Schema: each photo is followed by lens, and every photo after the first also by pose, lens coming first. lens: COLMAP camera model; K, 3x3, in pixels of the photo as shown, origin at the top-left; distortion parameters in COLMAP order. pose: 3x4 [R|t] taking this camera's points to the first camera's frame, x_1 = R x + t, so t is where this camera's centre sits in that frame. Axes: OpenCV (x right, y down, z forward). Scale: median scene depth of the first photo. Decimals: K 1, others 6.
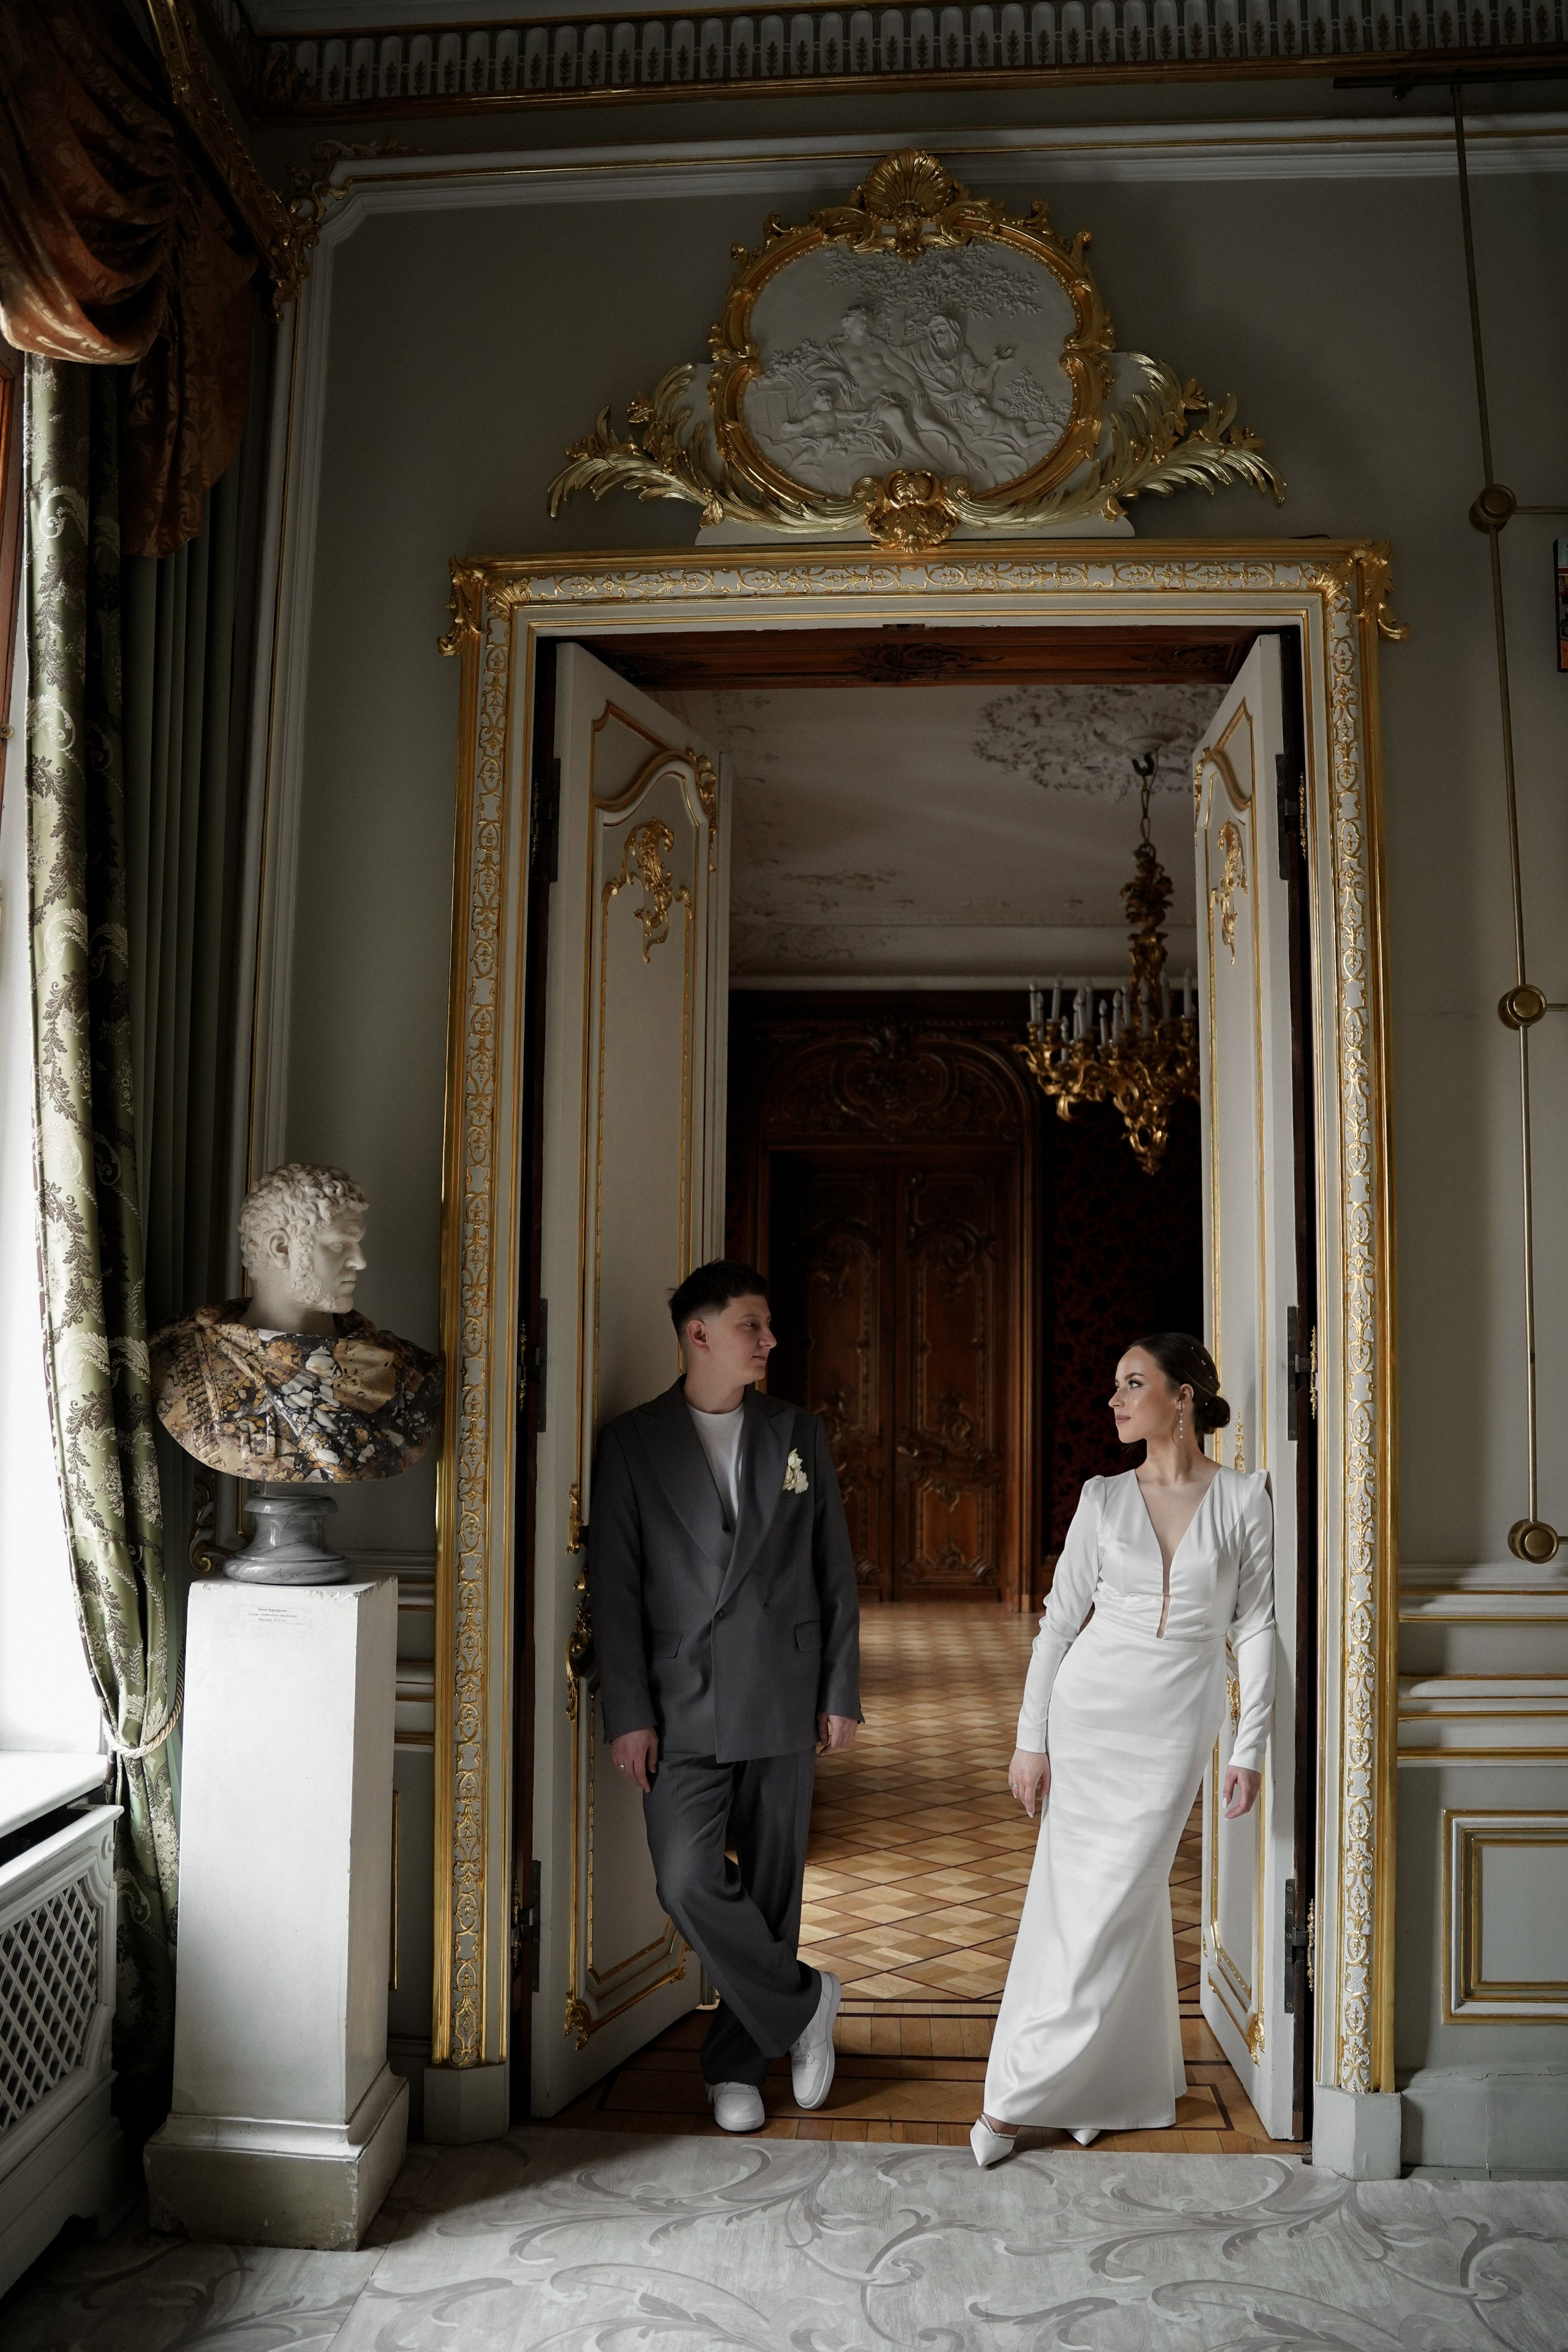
lens RADIAL K [[1873.1, 0, 761.9], [0, 1873.1, 1237.1], [0, 0, 1]] dist [-0.191914, 0.153764]
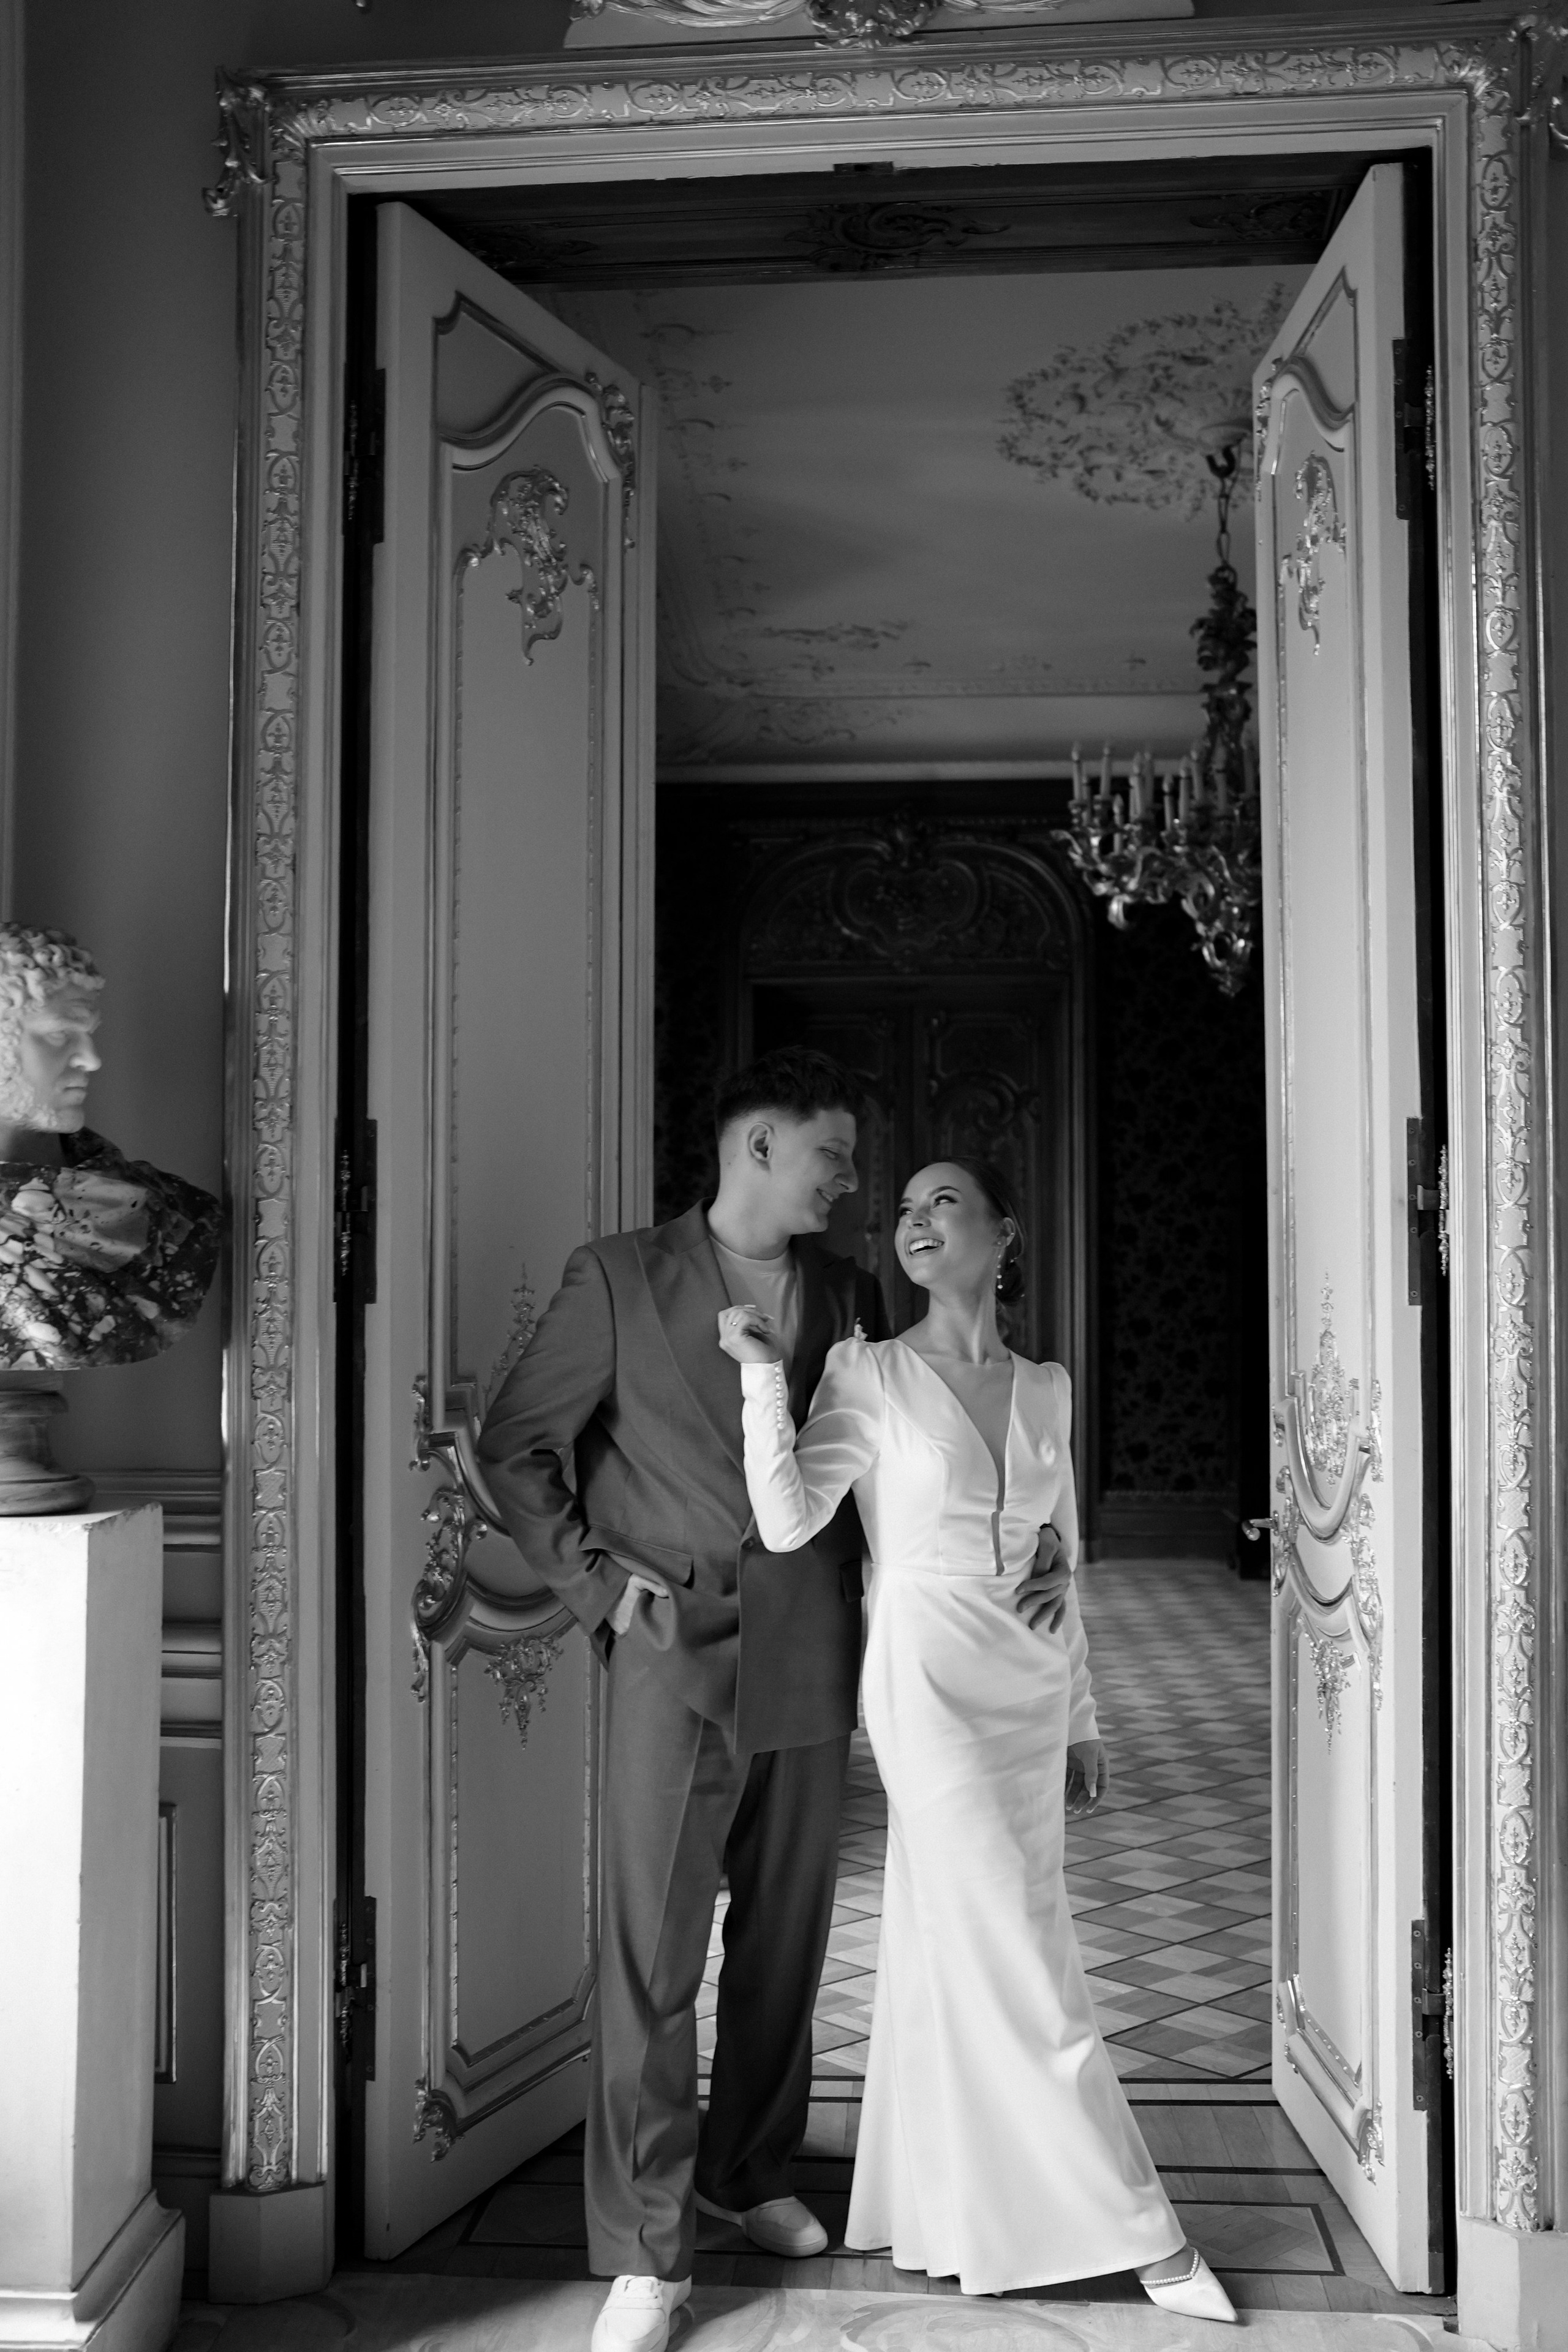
lens RADIAL K [[1880.4, 0, 886.2], [0, 1880.4, 1313.6], [0, 0, 1]] dist [-0.077179, 0.065147]
pose [[0.999933, -0.011542, -0.000545, 0.082389], [0.011555, 0.998718, 0.049276, 0.074656], [-0.000024, -0.049279, 0.998785, 0.271425]]
